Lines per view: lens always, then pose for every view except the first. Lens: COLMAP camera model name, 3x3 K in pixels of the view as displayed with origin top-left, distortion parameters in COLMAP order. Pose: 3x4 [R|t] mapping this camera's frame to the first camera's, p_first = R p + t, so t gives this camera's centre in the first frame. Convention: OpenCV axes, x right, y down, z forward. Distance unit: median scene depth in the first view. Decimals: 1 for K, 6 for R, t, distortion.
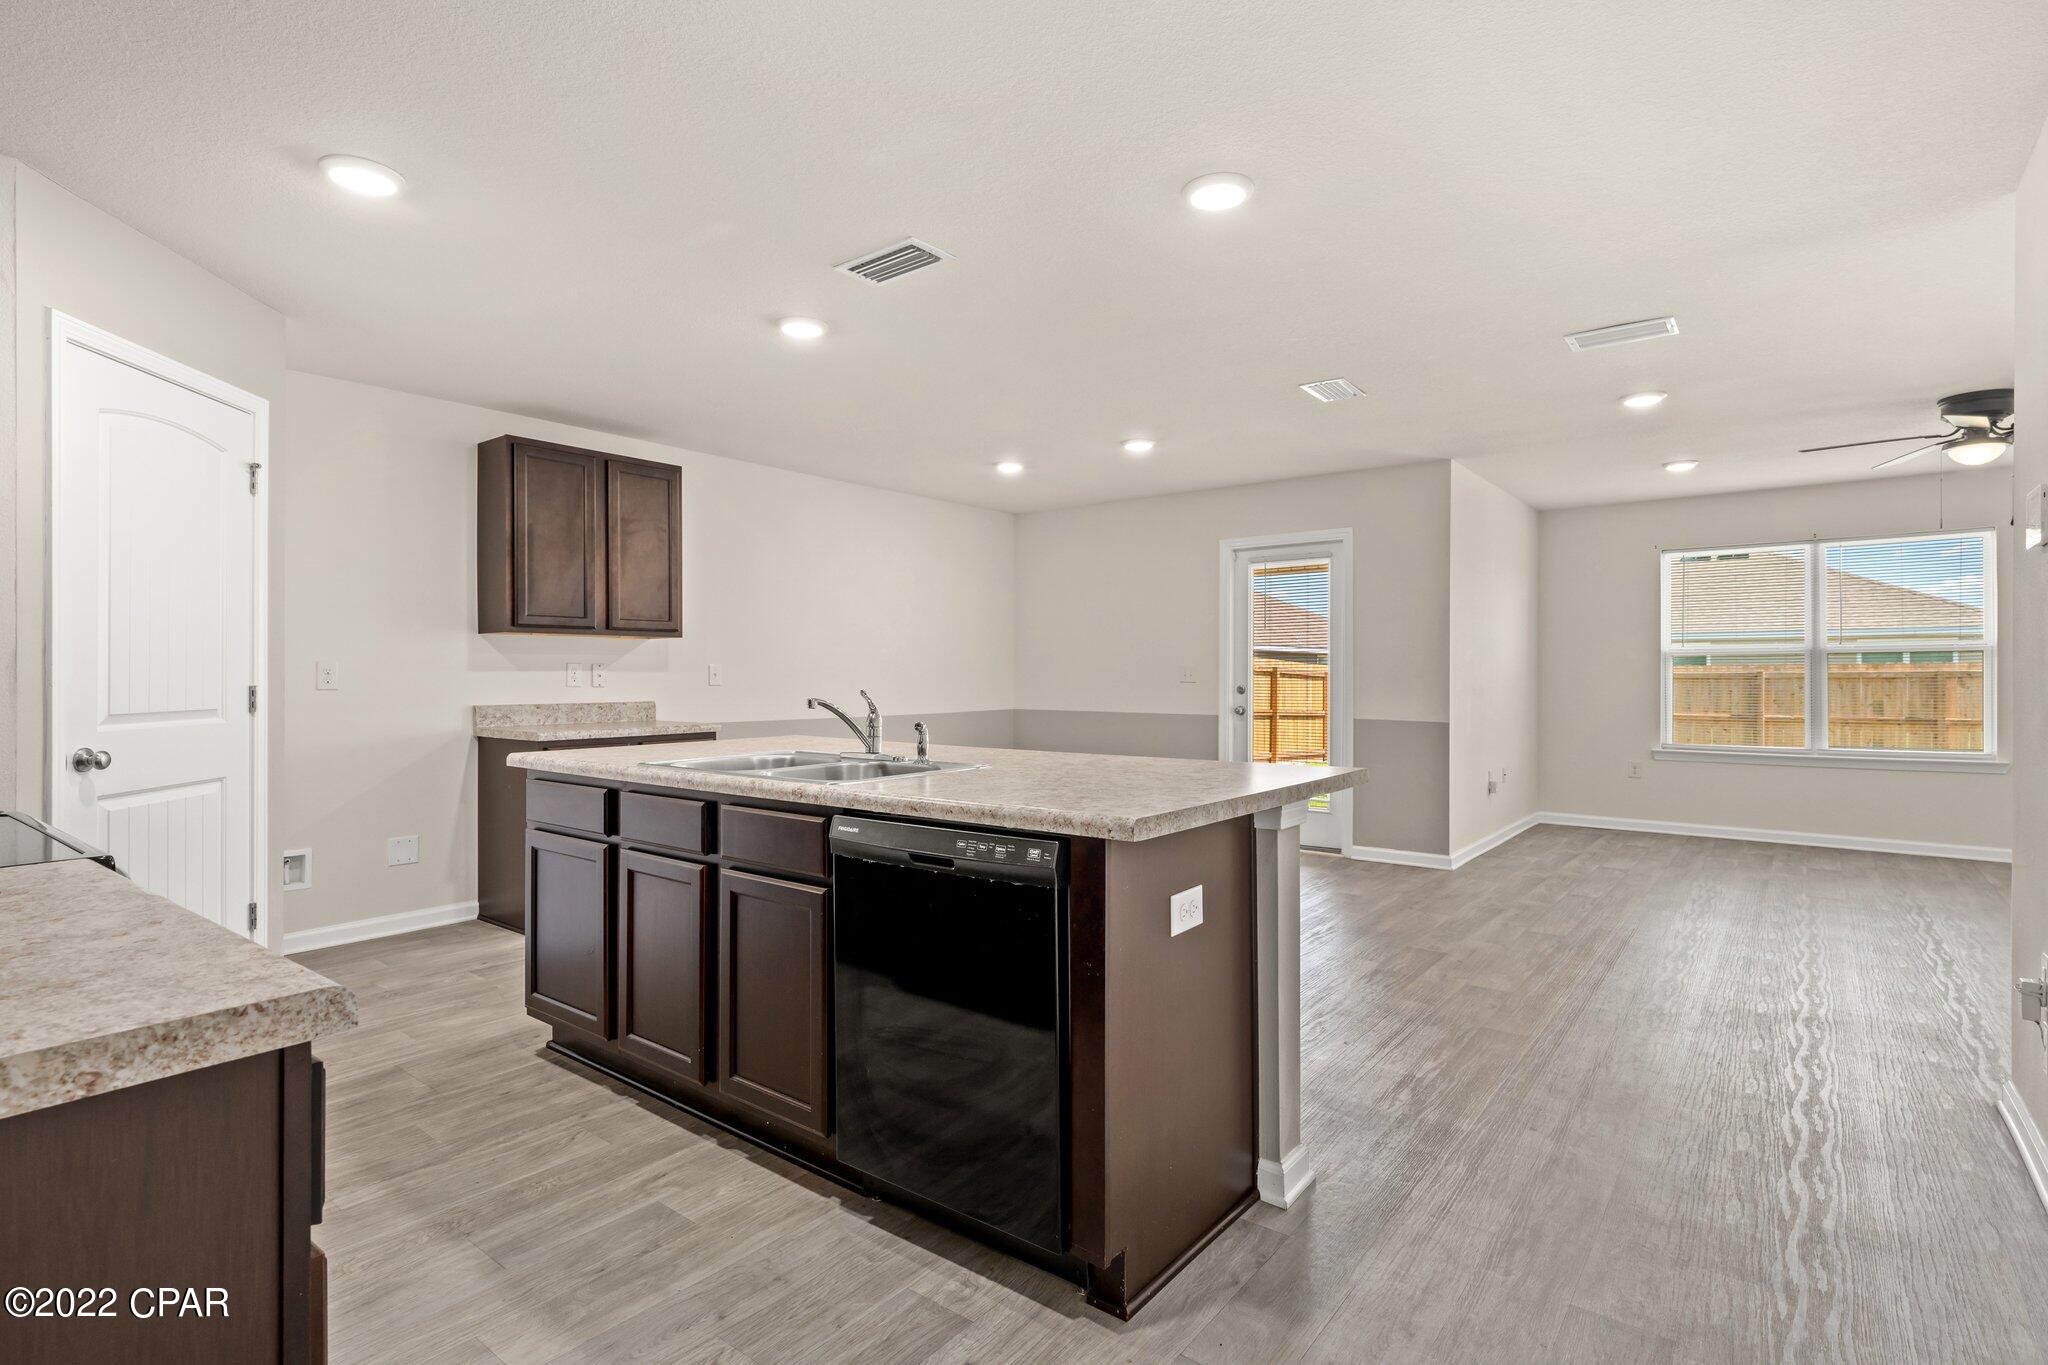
lens RADIAL K [[998.0, 0, 1024.8], [0, 998.0, 679.0], [0, 0, 1]] dist [0.003104, 0.000309]
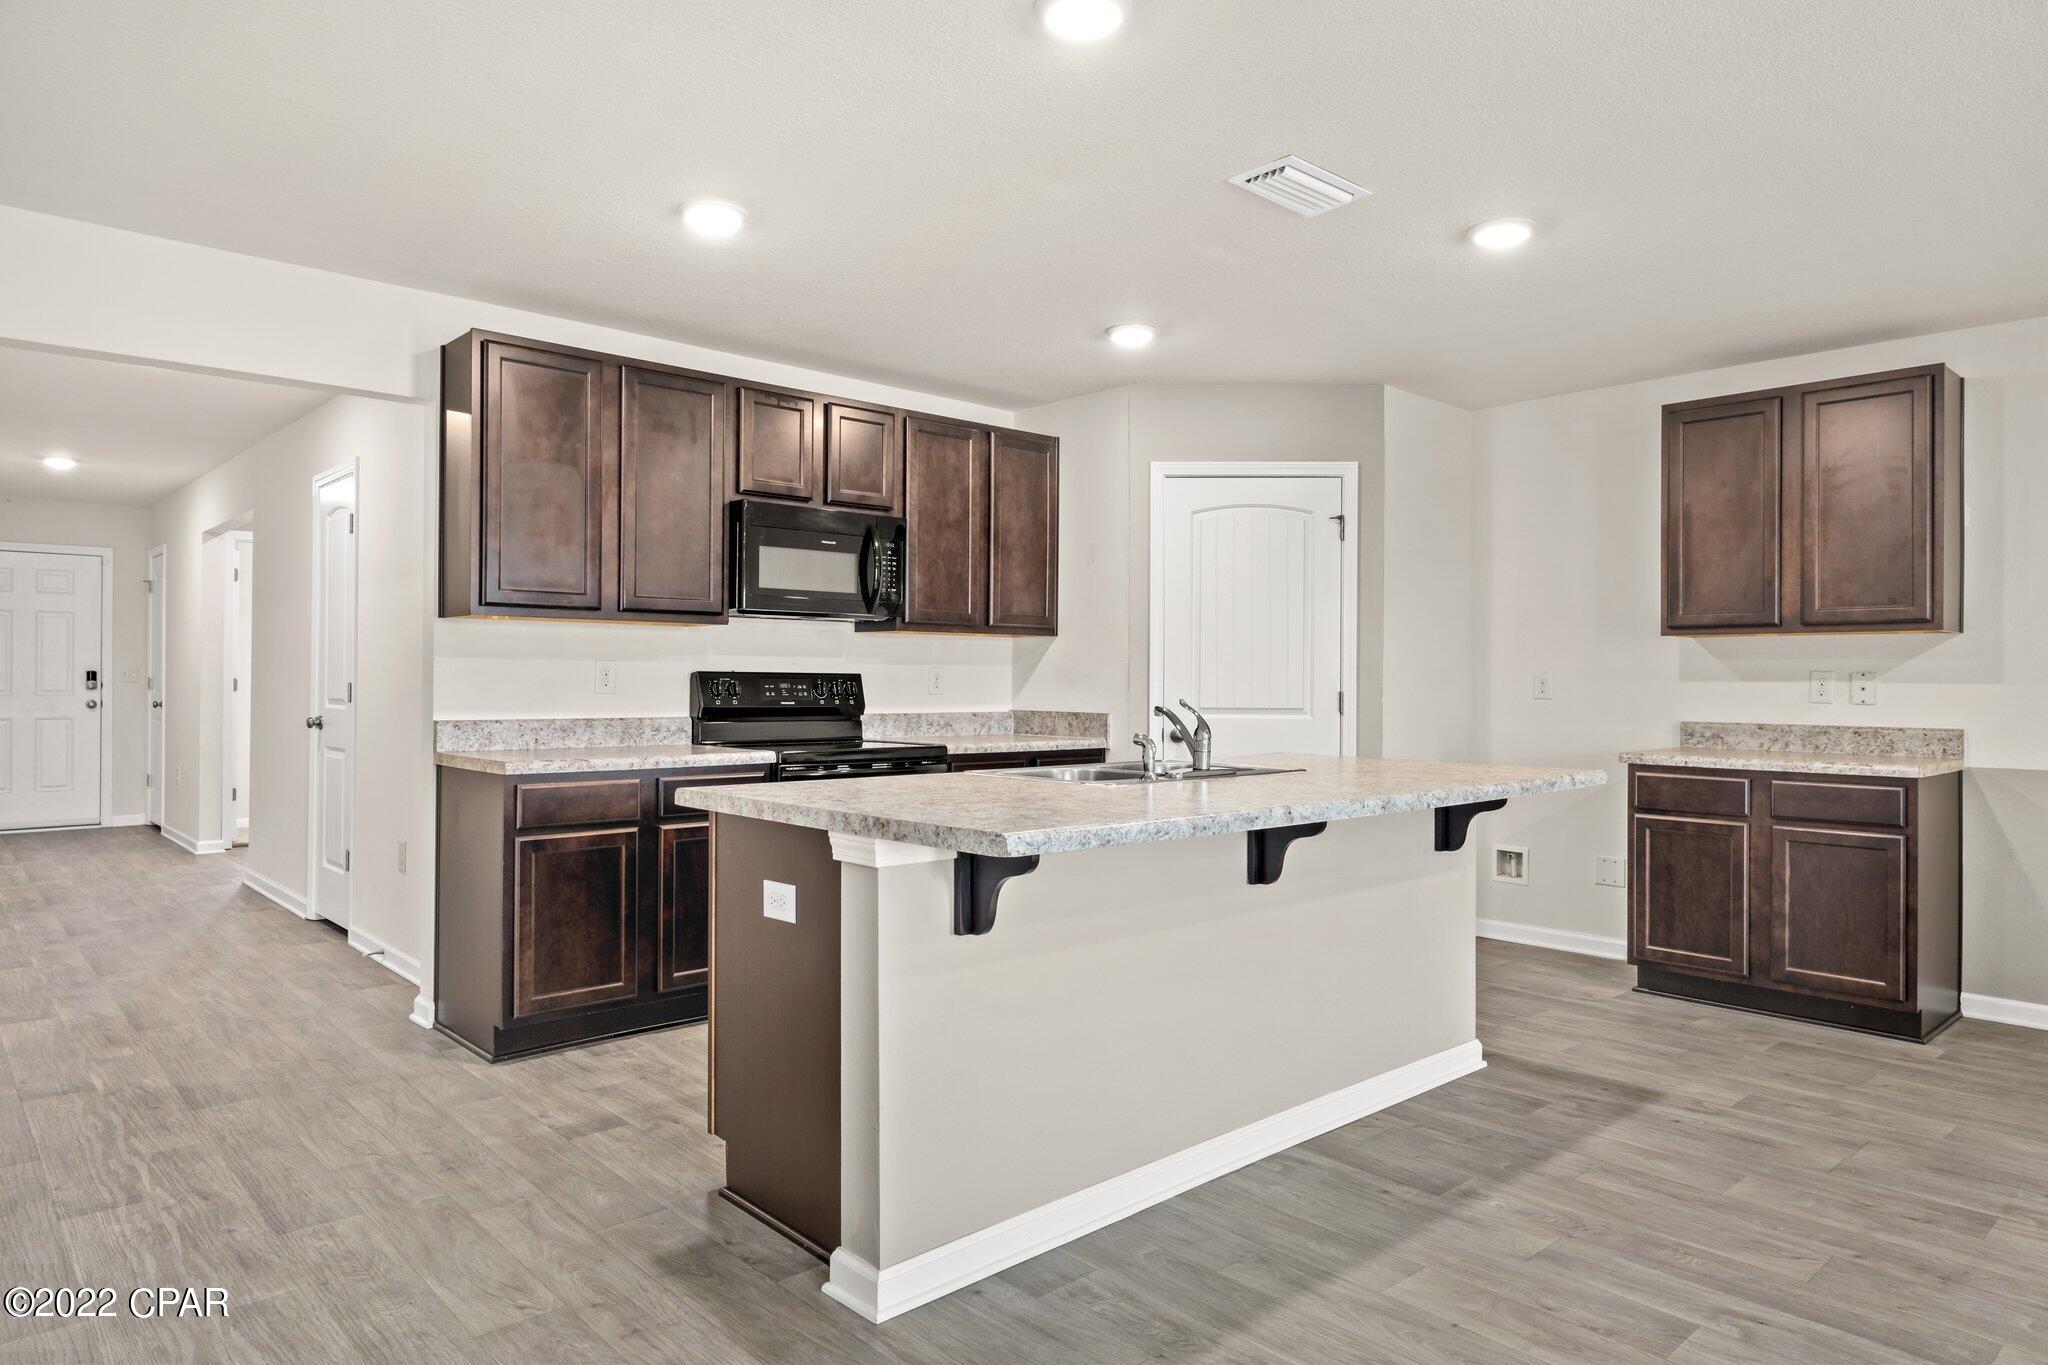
lens RADIAL K [[1243.3, 0, 1027.3], [0, 1243.3, 675.1], [0, 0, 1]] dist [0.002097, -0.000469]
pose [[-0.160266, -0.003712, -0.987067, 0.573253], [-0.011561, 0.999931, -0.001883, -0.004627], [0.987006, 0.011109, -0.160298, 0.588073]]
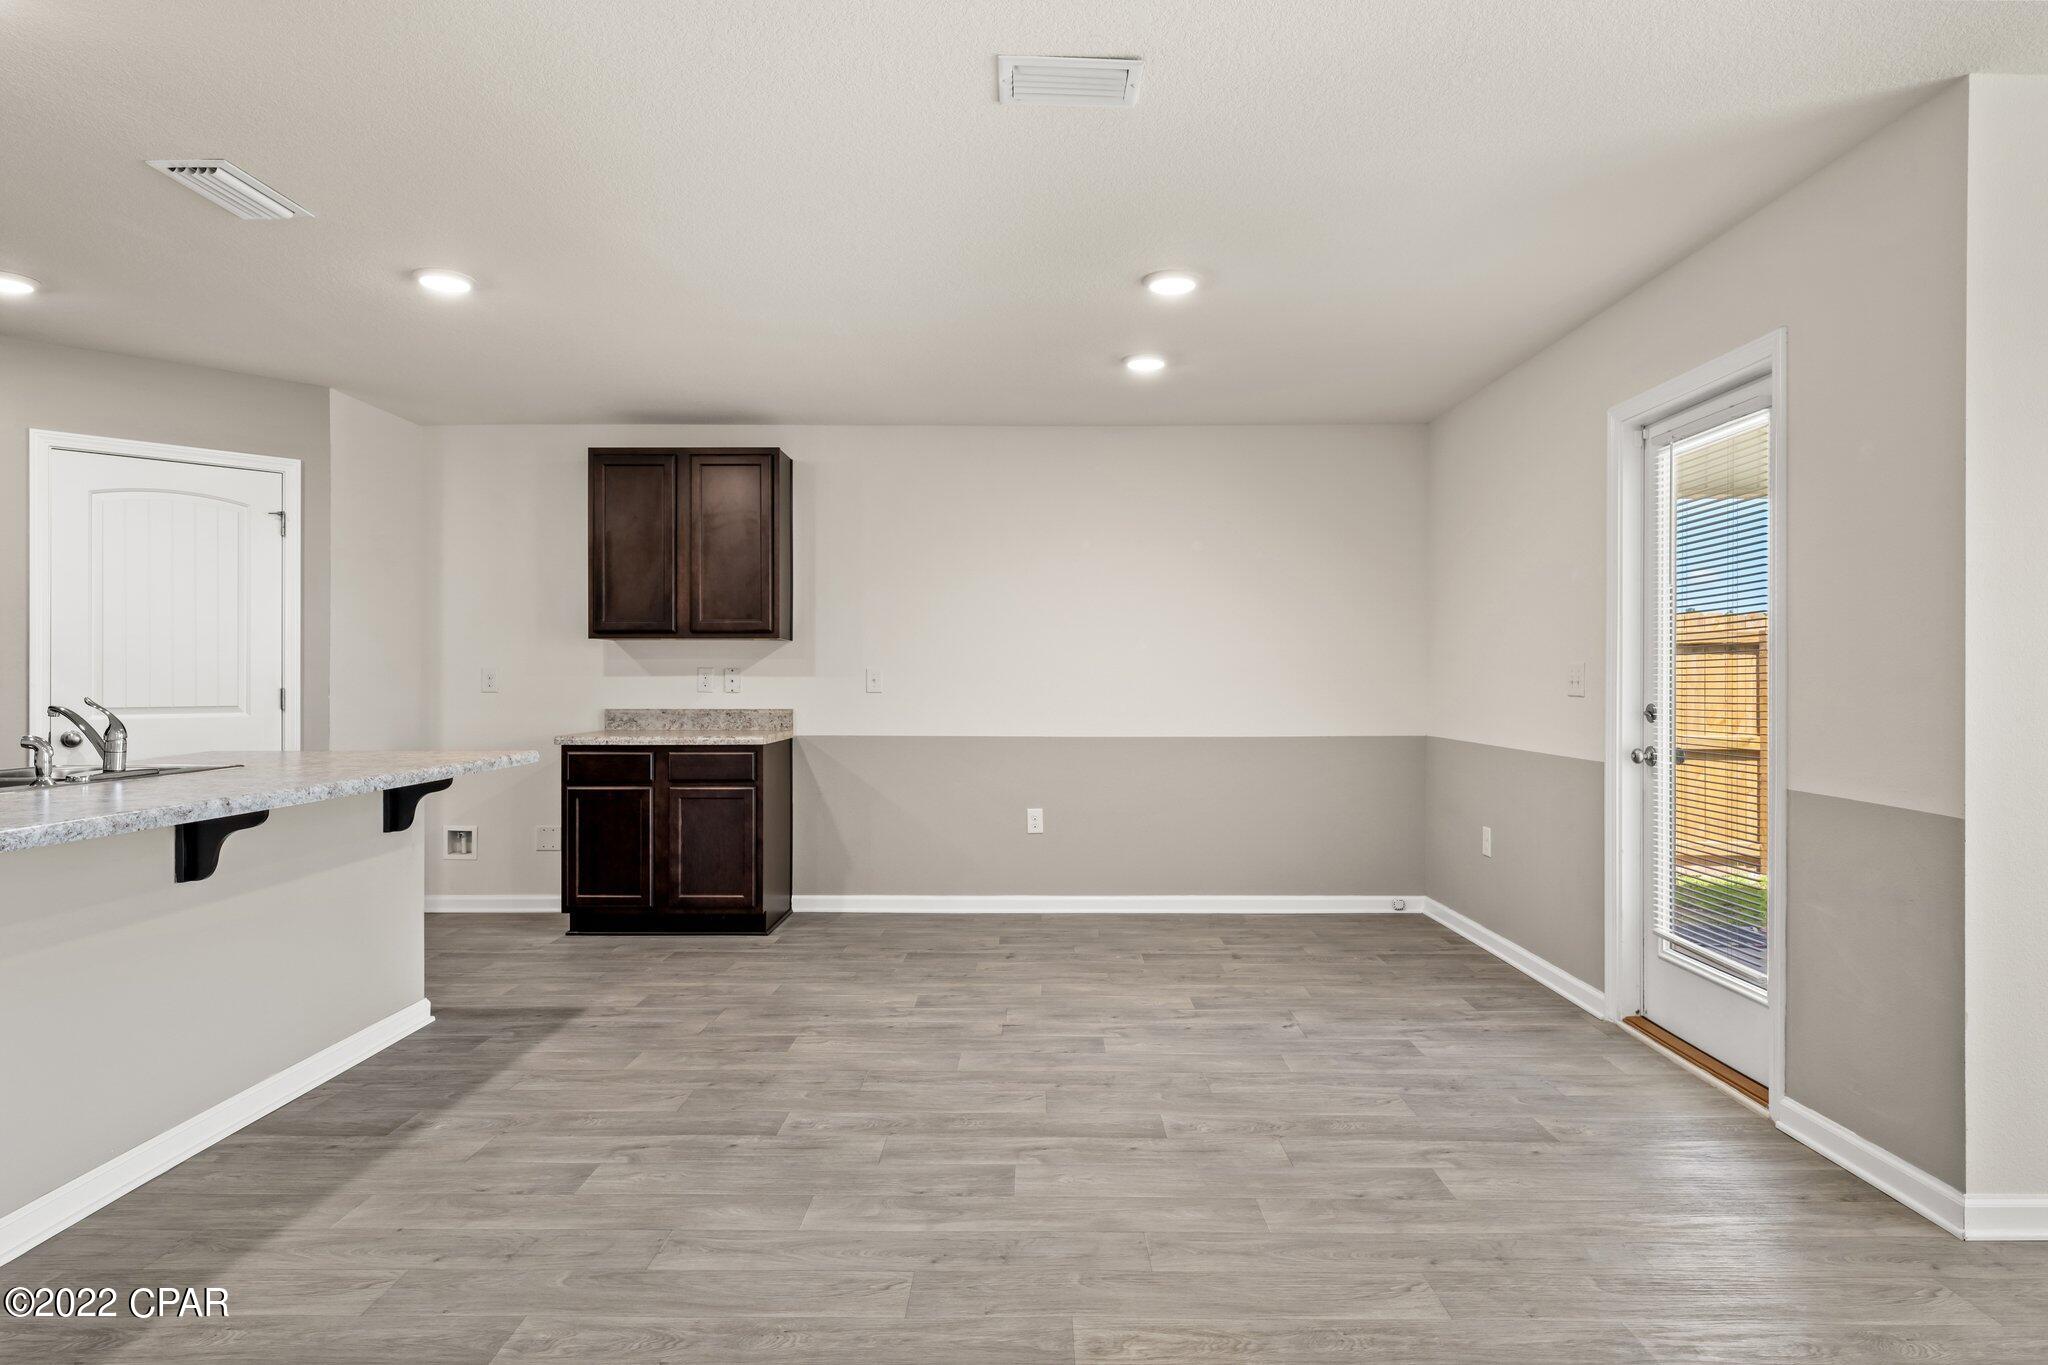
lens RADIAL K [[1152.3, 0, 1026.1], [0, 1152.3, 675.6], [0, 0, 1]] dist [0.004653, -0.001101]
pose [[0.612631, -0.001316, -0.790368, 0.649960], [-0.004403, 0.999977, -0.005078, -0.004101], [0.790357, 0.006591, 0.612611, 0.580226]]
